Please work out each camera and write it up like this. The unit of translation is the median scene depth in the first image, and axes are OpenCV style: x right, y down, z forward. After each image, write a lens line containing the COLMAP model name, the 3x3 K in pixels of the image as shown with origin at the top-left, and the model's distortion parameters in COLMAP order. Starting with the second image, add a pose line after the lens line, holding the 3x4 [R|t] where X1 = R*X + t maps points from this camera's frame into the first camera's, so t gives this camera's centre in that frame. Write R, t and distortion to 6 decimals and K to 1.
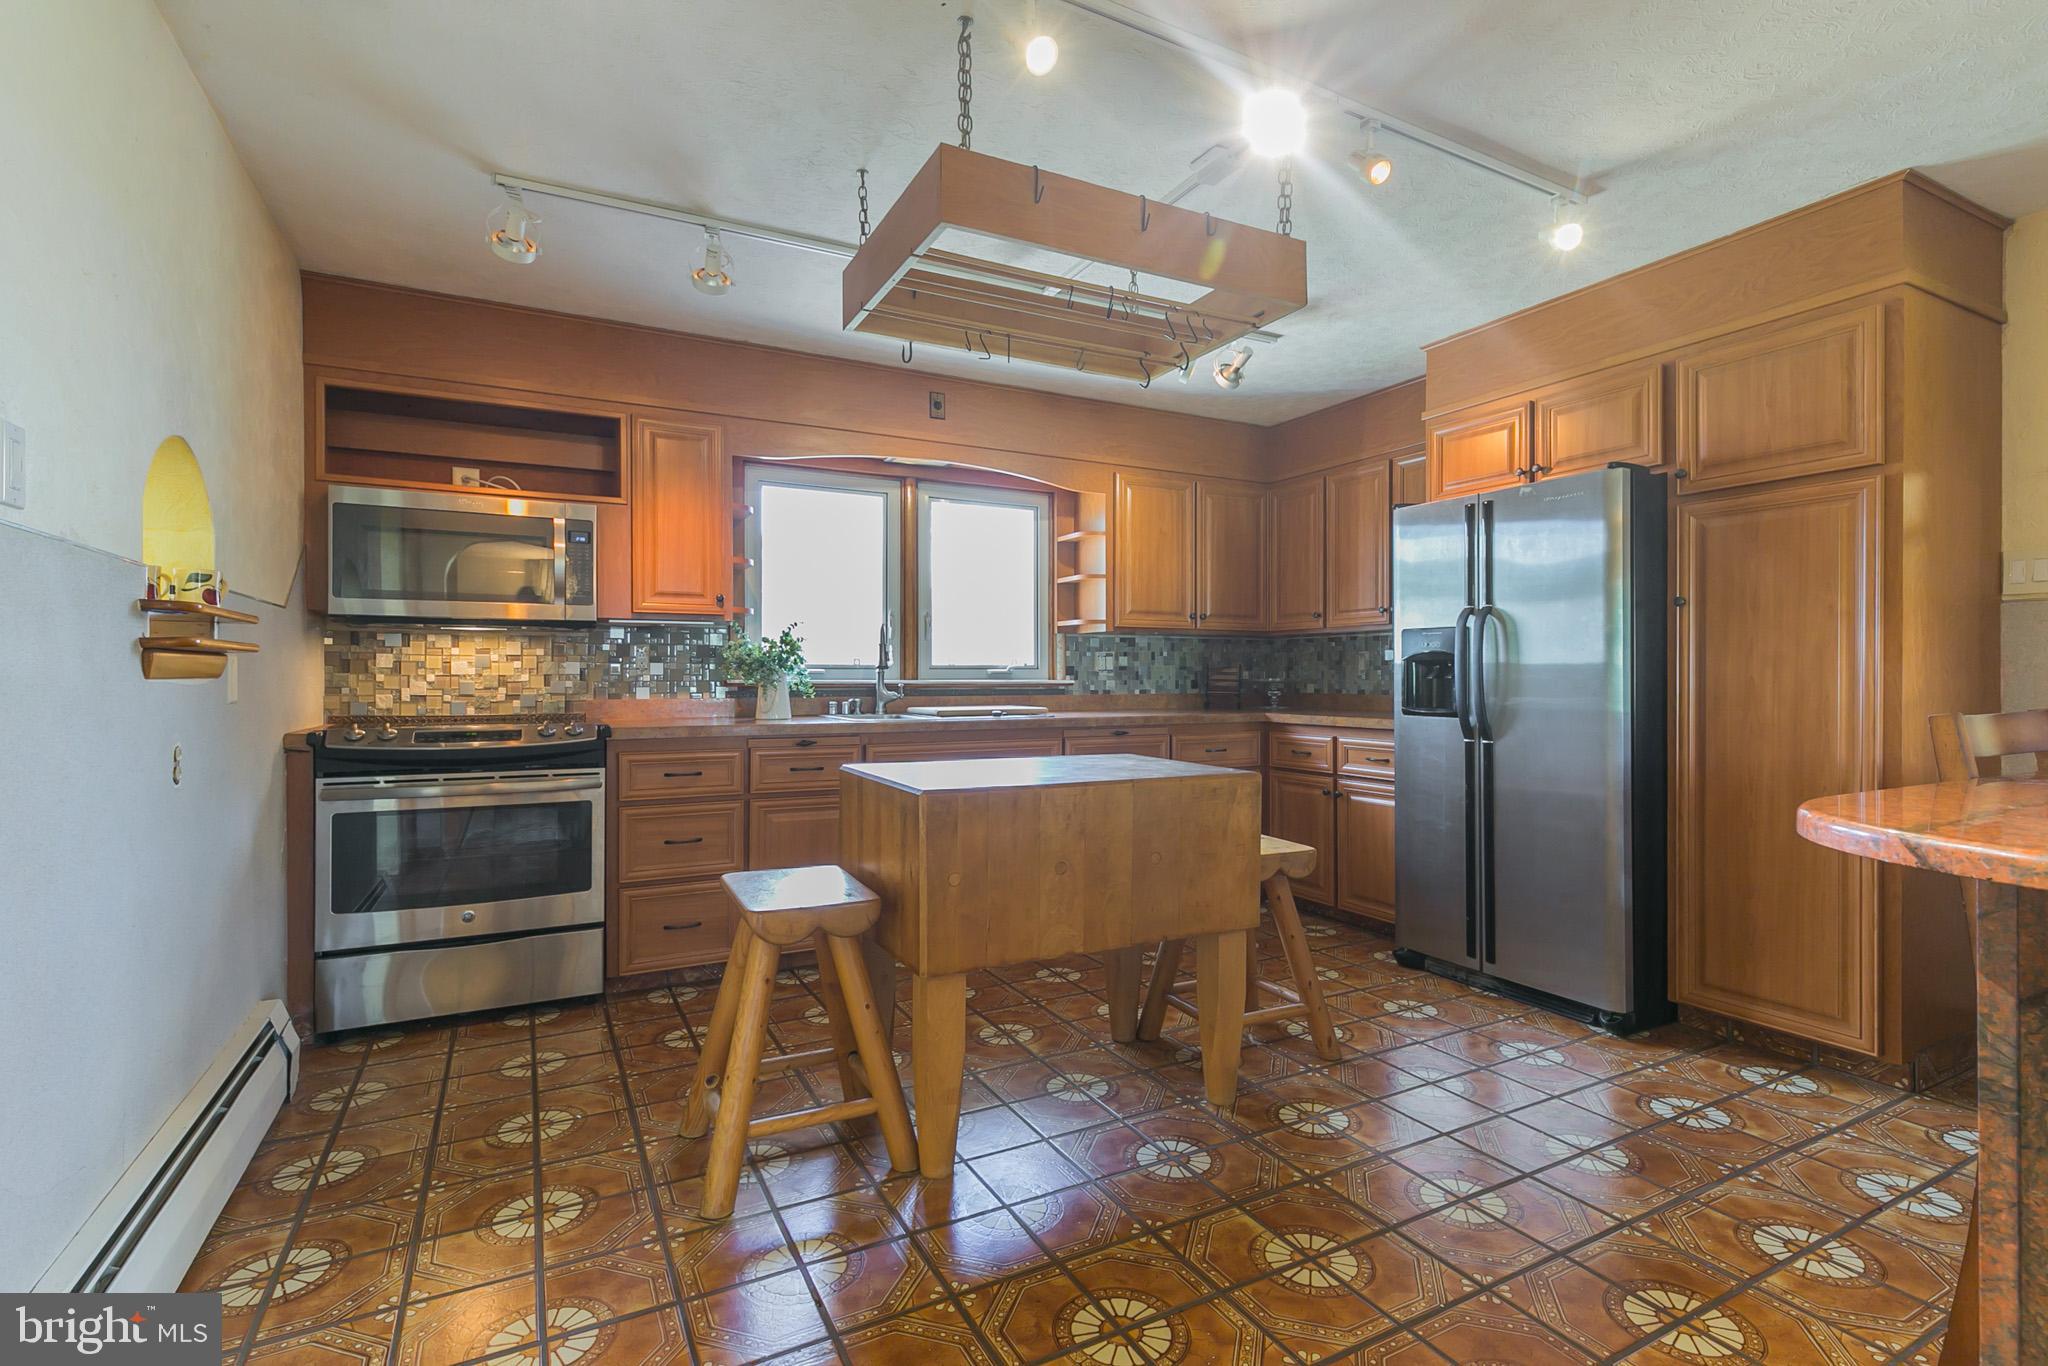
lens RADIAL K [[929.3, 0, 1058.1], [0, 929.3, 684.4], [0, 0, 1]] dist [0.010156, -0.003531]
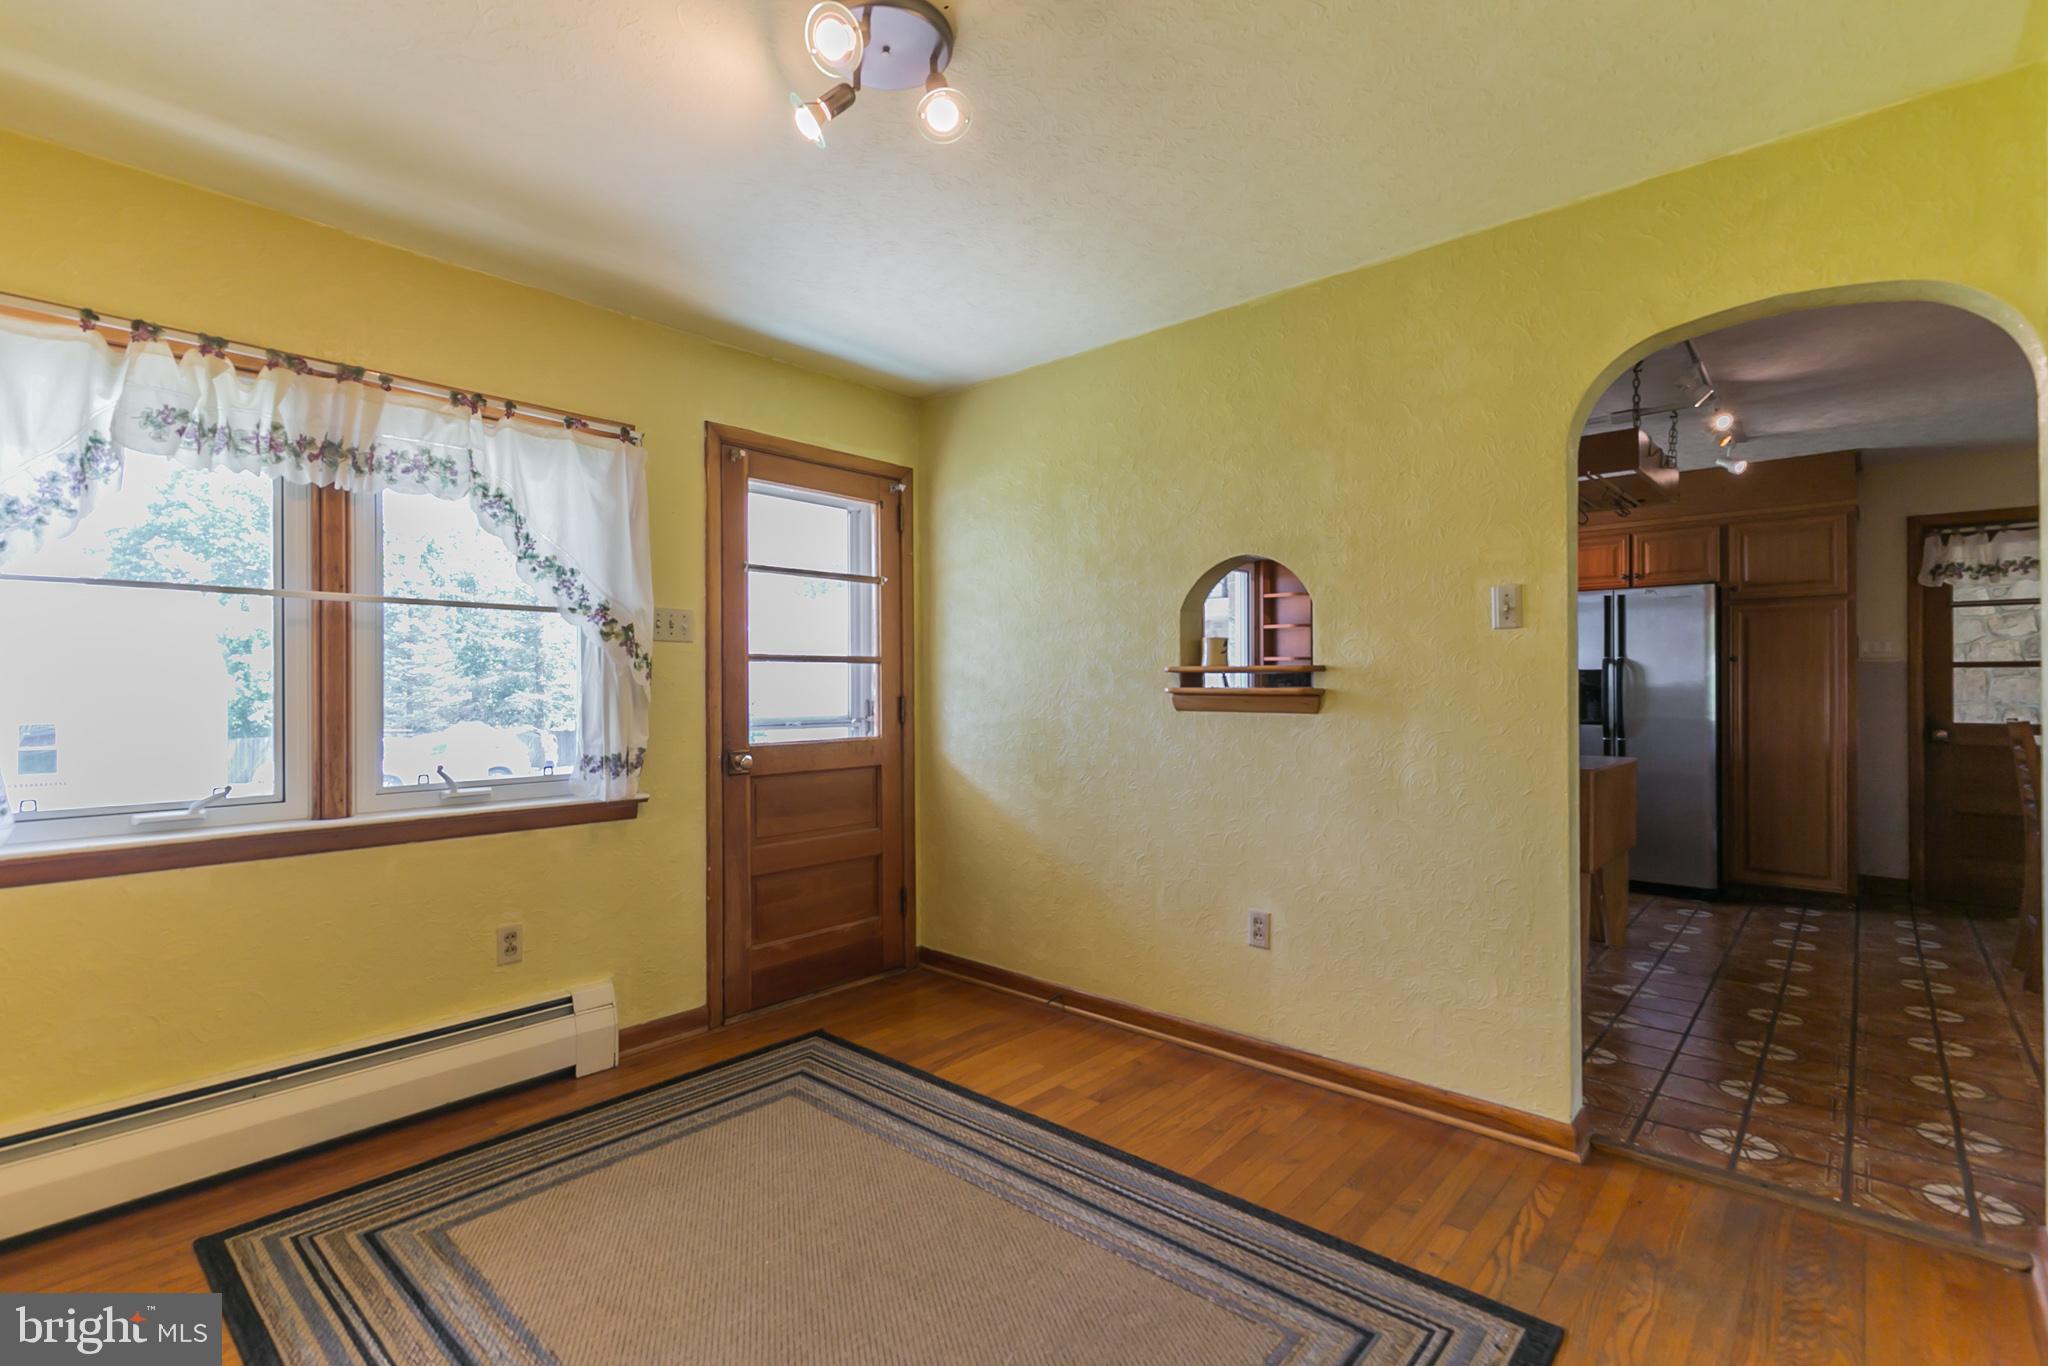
lens RADIAL K [[929.3, 0, 1023.0], [0, 929.3, 689.6], [0, 0, 1]] dist [0.010156, -0.003531]
pose [[0.938758, -0.000076, 0.344576, -1.099437], [0.002891, 0.999967, -0.007654, -0.016922], [-0.344564, 0.008182, 0.938727, -0.196379]]
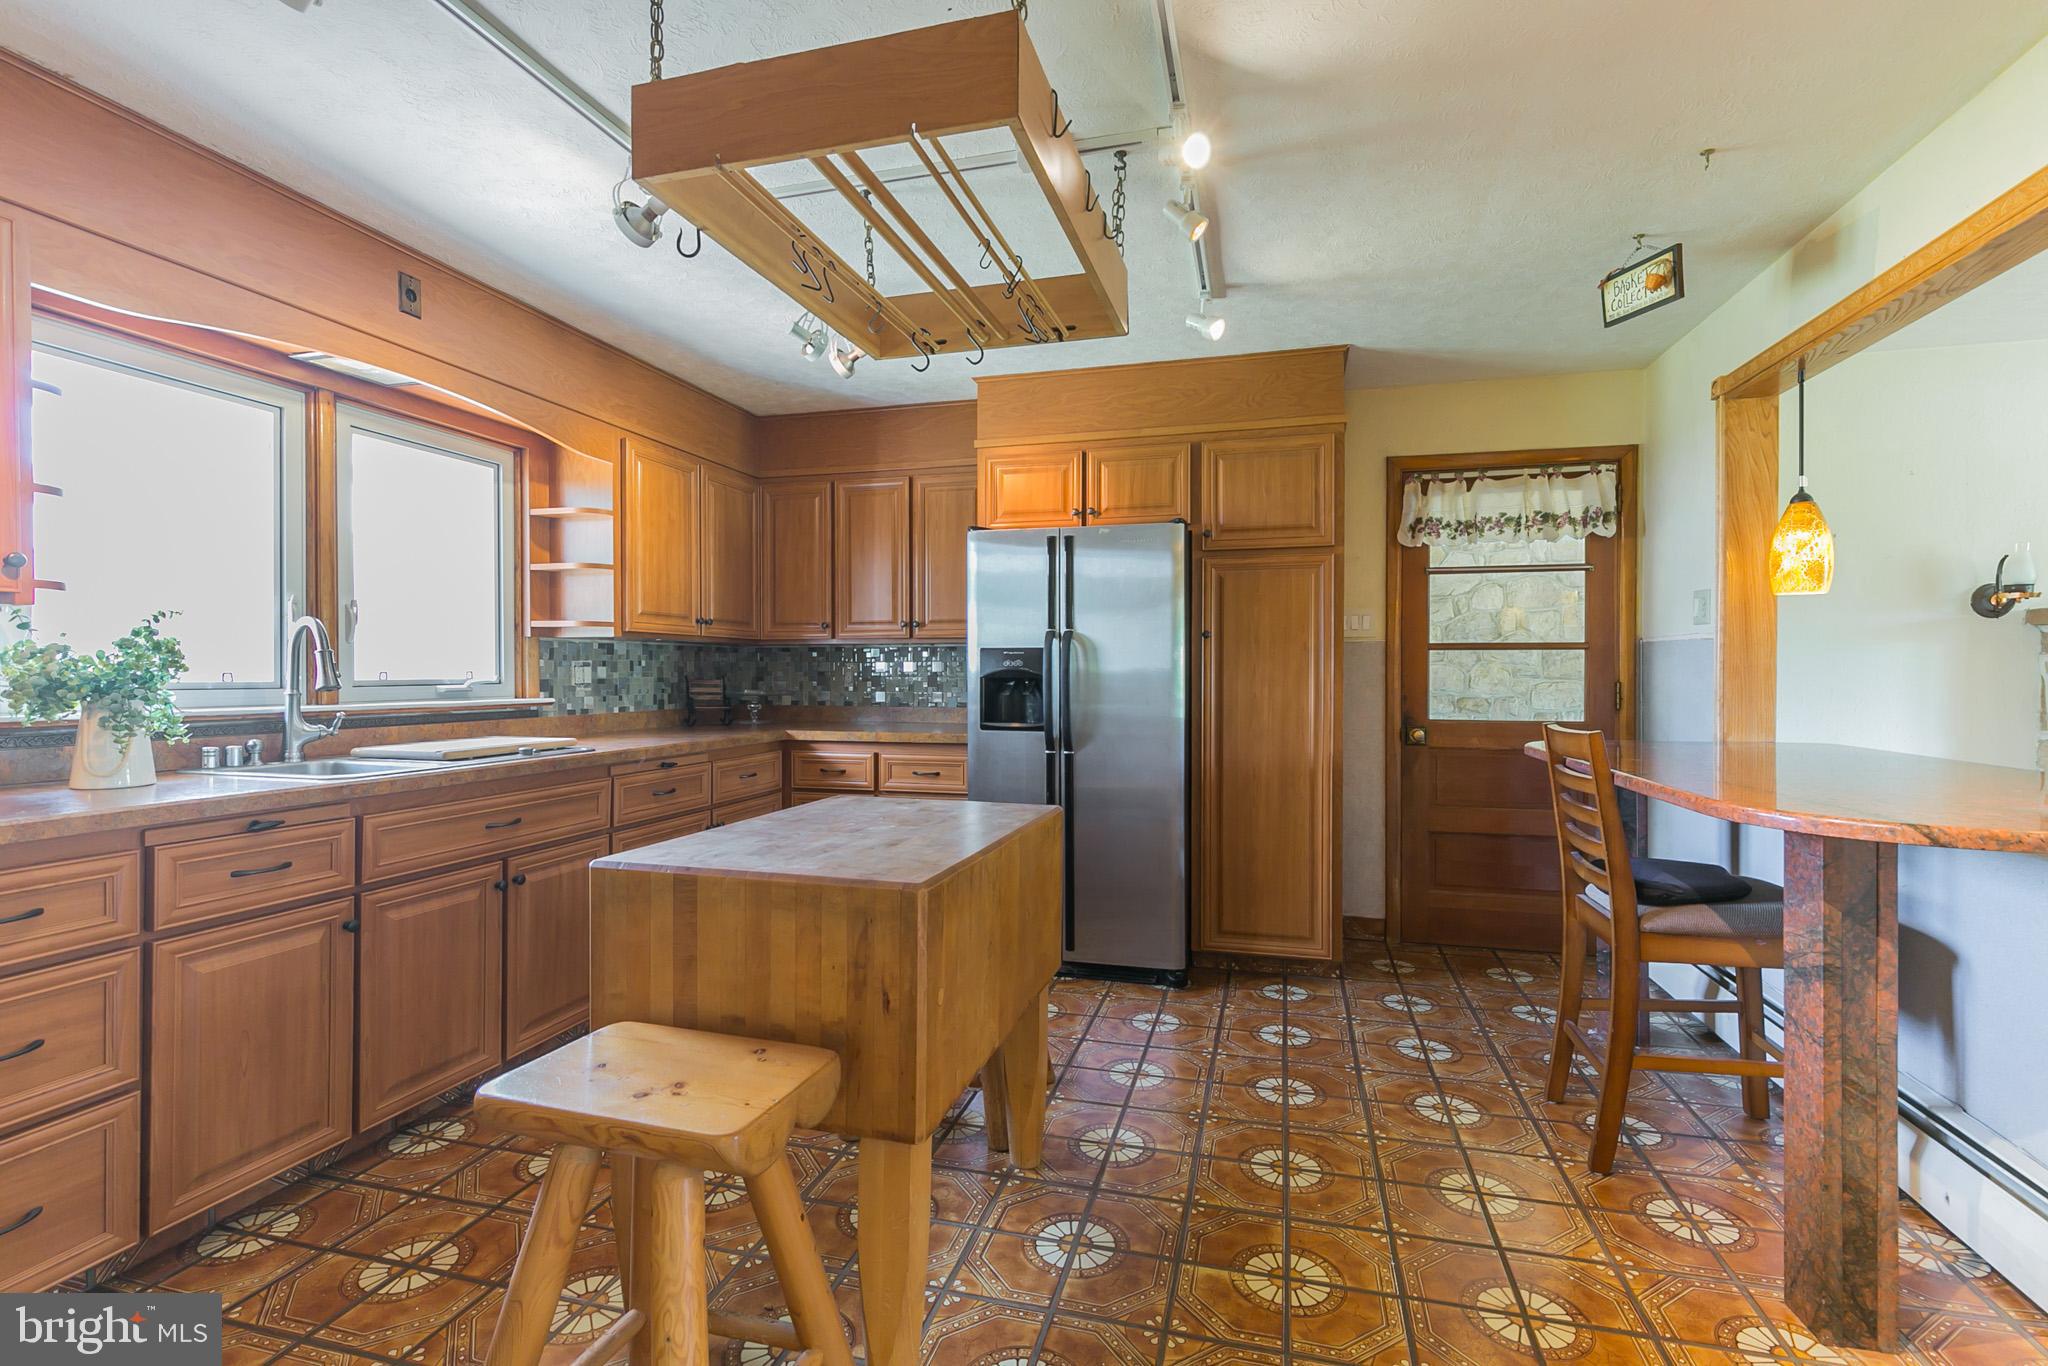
lens RADIAL K [[929.3, 0, 1003.6], [0, 929.3, 680.1], [0, 0, 1]] dist [0.010156, -0.003531]
pose [[0.701732, -0.005641, 0.712419, -0.375186], [0.003658, 0.999984, 0.004315, -0.029468], [-0.712432, -0.000422, 0.701741, 0.272496]]
